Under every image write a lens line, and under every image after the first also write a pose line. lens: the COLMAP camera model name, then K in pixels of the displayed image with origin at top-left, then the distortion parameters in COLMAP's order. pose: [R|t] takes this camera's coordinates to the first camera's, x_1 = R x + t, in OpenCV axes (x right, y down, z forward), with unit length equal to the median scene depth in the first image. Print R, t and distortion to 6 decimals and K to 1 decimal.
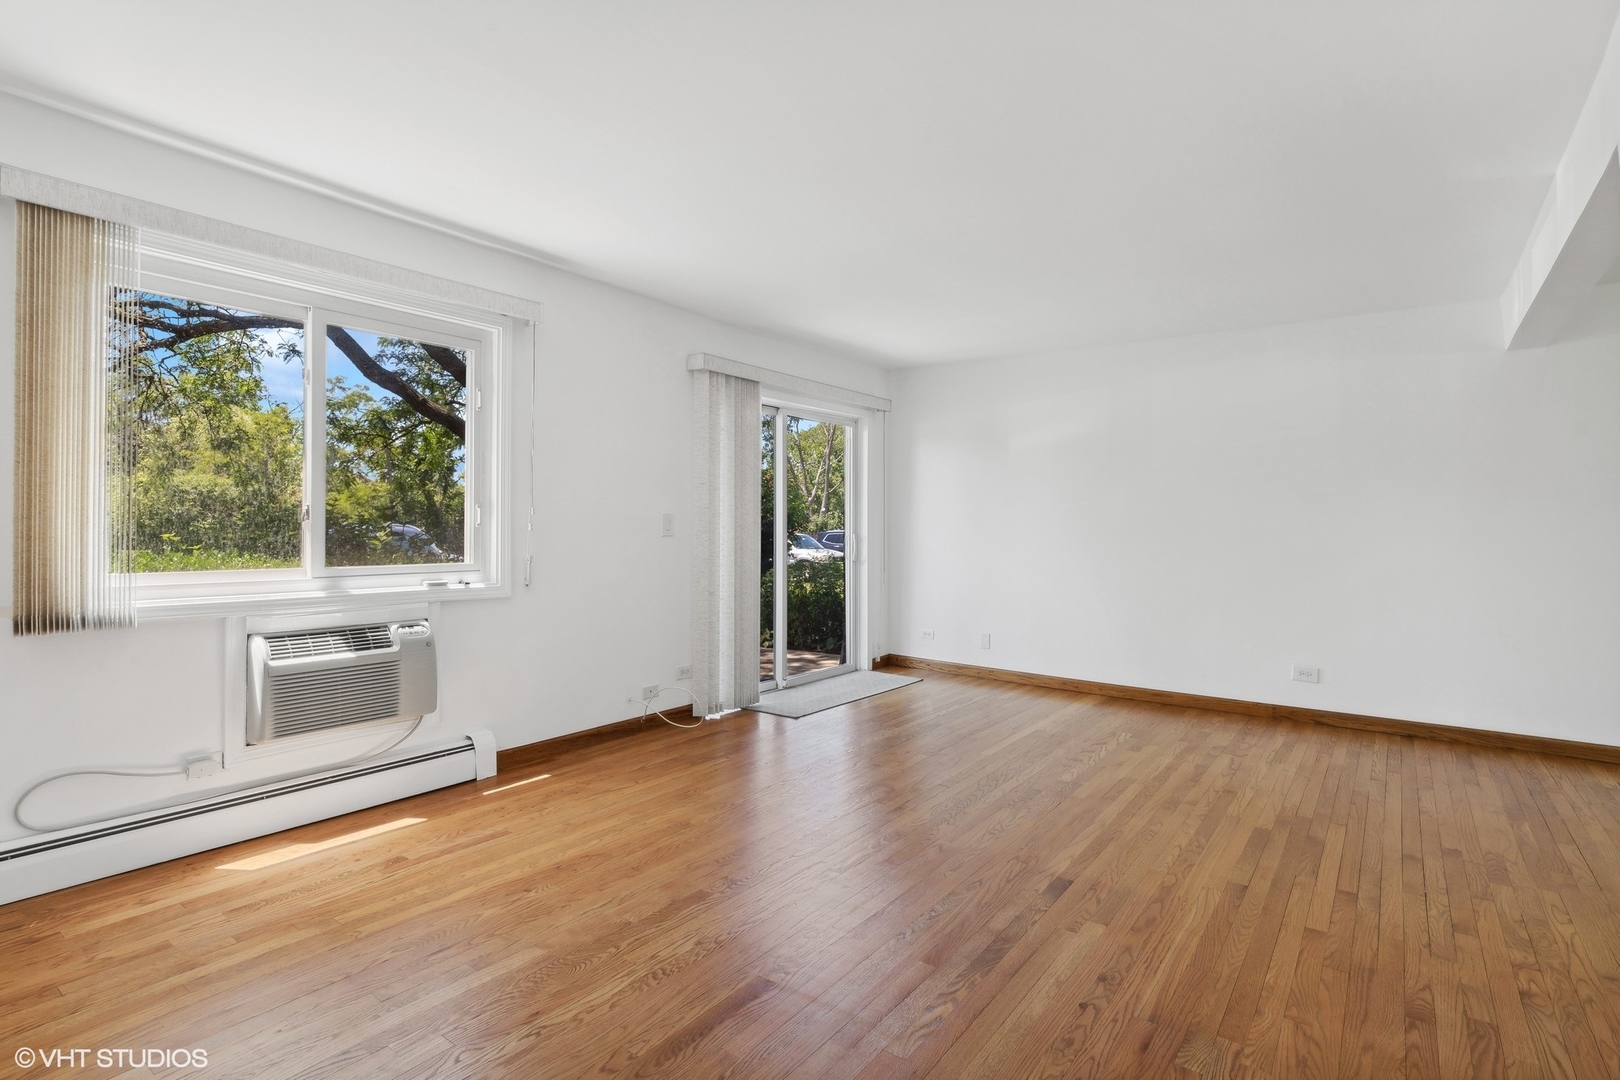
lens RADIAL K [[800.0, 0, 822.0], [0, 800.0, 525.5], [0, 0, 1]] dist [-0.001497, -0.000551]
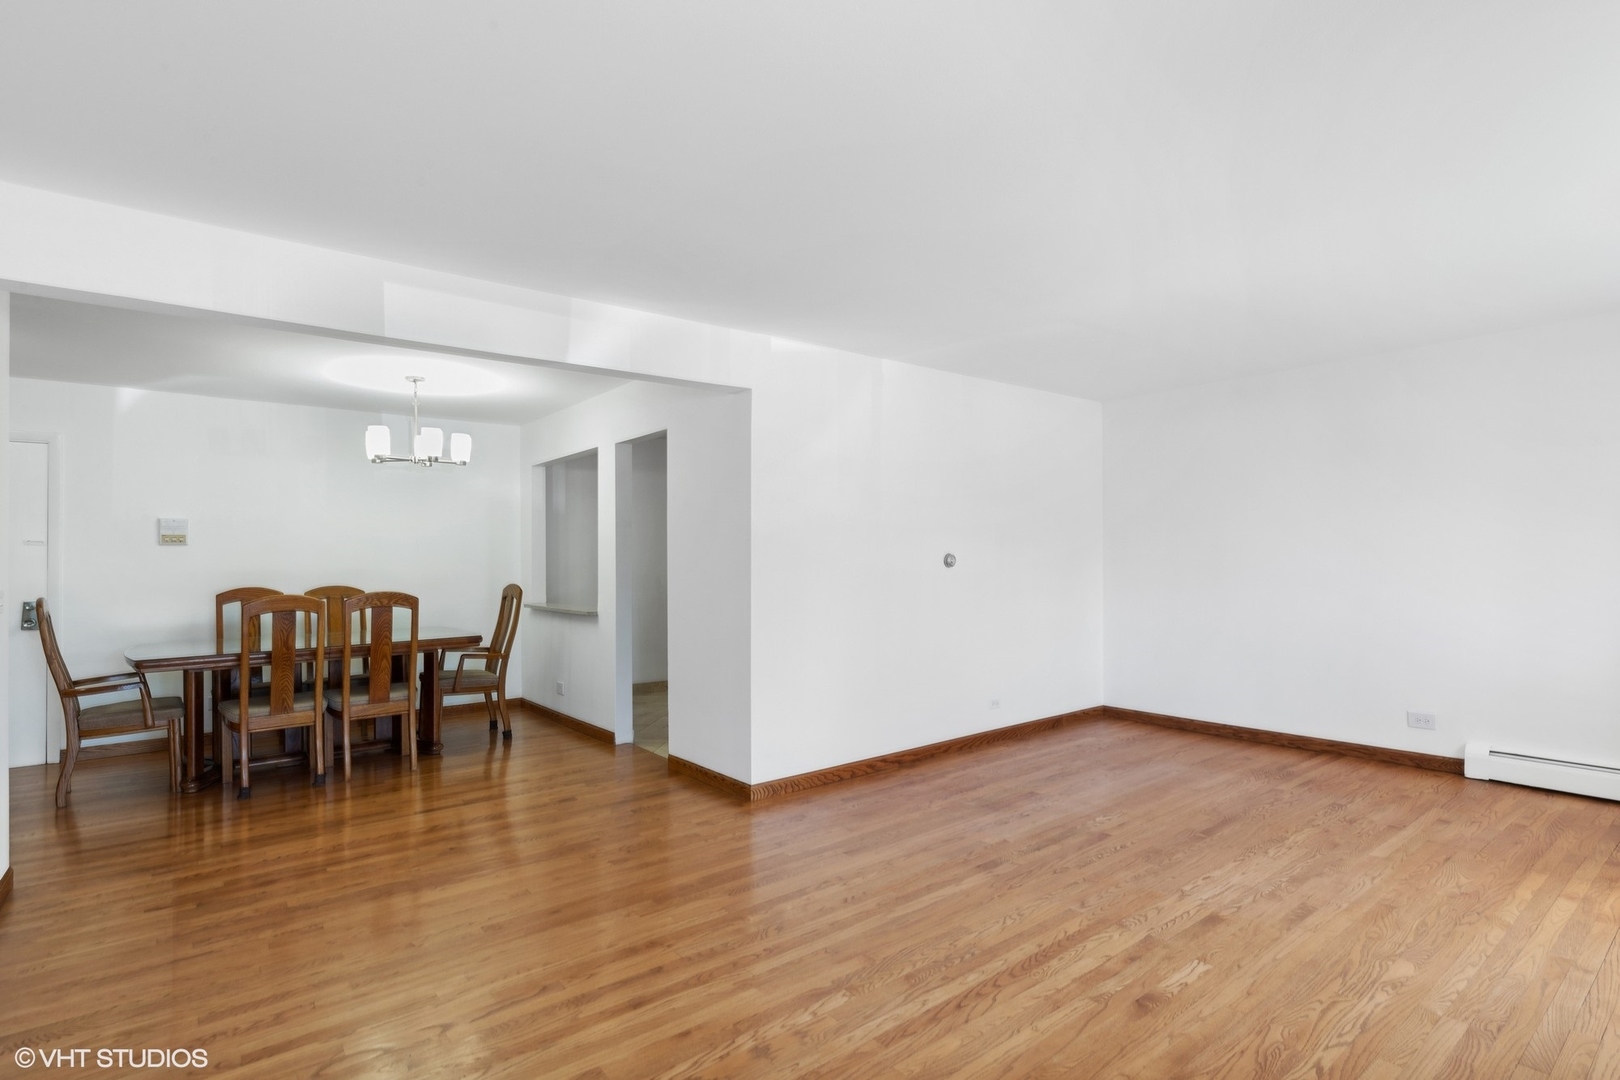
lens RADIAL K [[800.0, 0, 822.0], [0, 800.0, 525.5], [0, 0, 1]] dist [-0.001497, -0.000551]
pose [[-0.966252, 0.012033, 0.257318, 0.195035], [0.001996, 0.999228, -0.039231, -0.032099], [-0.257591, -0.037394, -0.965530, 2.024012]]
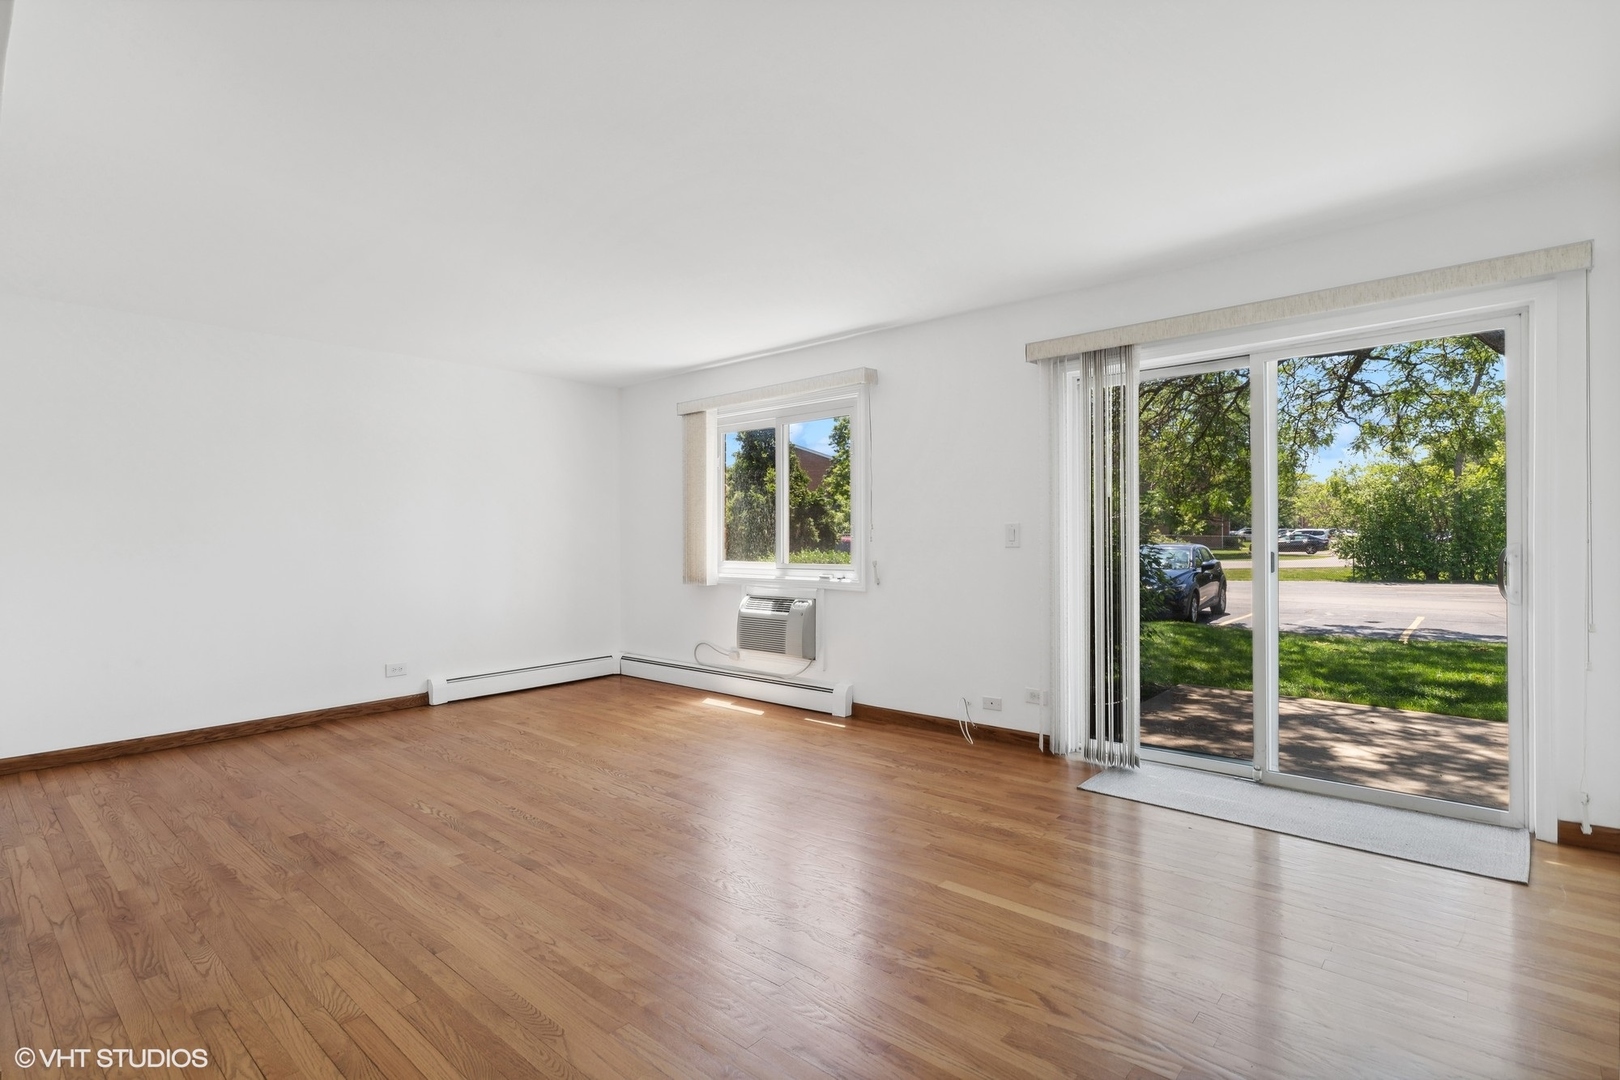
lens RADIAL K [[787.5, 0, 804.3], [0, 787.5, 546.9], [0, 0, 1]] dist [-0.000669, 0.000106]
pose [[-0.102651, 0.011696, -0.994649, 1.184963], [0.013275, 0.999858, 0.010387, -0.000477], [0.994629, -0.012137, -0.102792, 1.319145]]
